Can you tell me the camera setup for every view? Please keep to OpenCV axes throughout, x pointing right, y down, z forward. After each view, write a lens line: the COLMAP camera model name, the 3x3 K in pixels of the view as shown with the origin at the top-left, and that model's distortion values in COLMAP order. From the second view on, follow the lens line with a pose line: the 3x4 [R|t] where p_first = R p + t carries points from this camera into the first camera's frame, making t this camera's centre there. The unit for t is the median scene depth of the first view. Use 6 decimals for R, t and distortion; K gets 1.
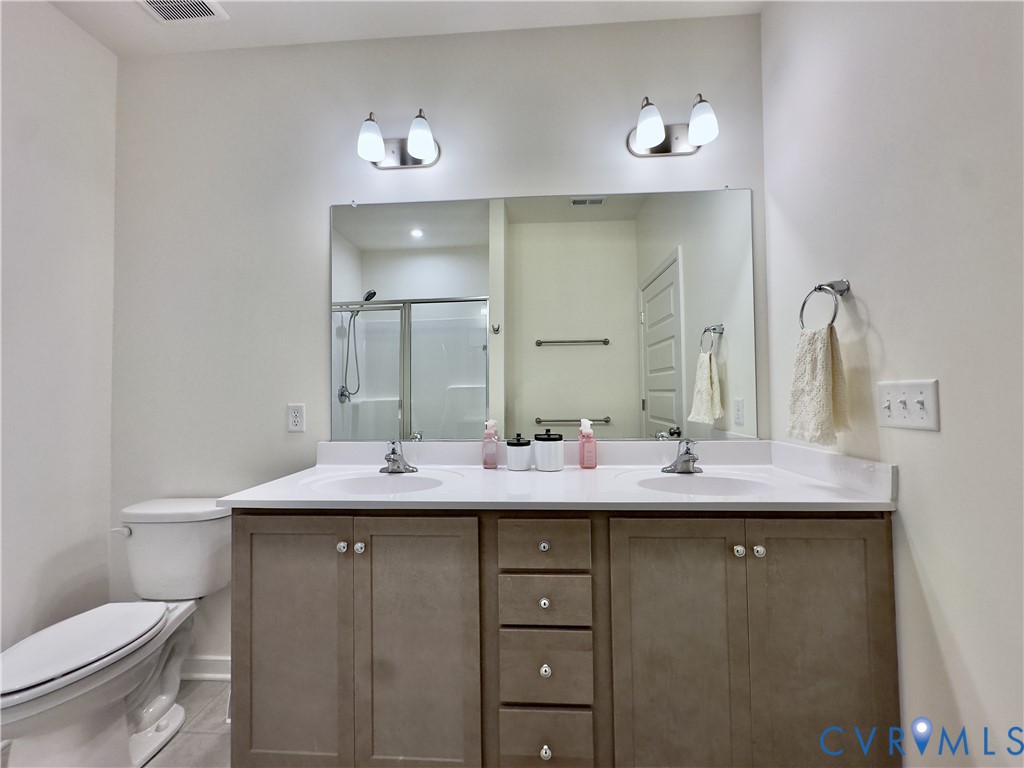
lens RADIAL K [[408.5, 0, 511.8], [0, 408.5, 382.6], [0, 0, 1]] dist [-0.001843, -0.000237]
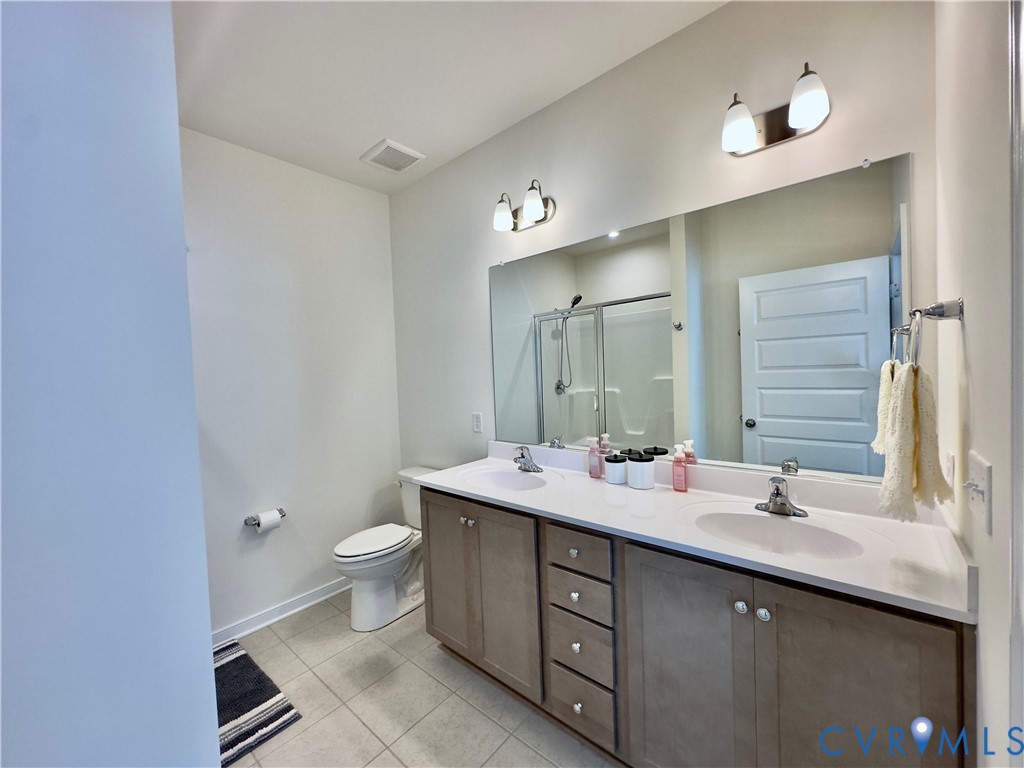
lens RADIAL K [[408.5, 0, 511.8], [0, 408.5, 382.6], [0, 0, 1]] dist [-0.001843, -0.000237]
pose [[0.791965, -0.001520, -0.610565, 0.498421], [0.046892, 0.997195, 0.058341, -0.147922], [0.608764, -0.074835, 0.789814, -0.053072]]
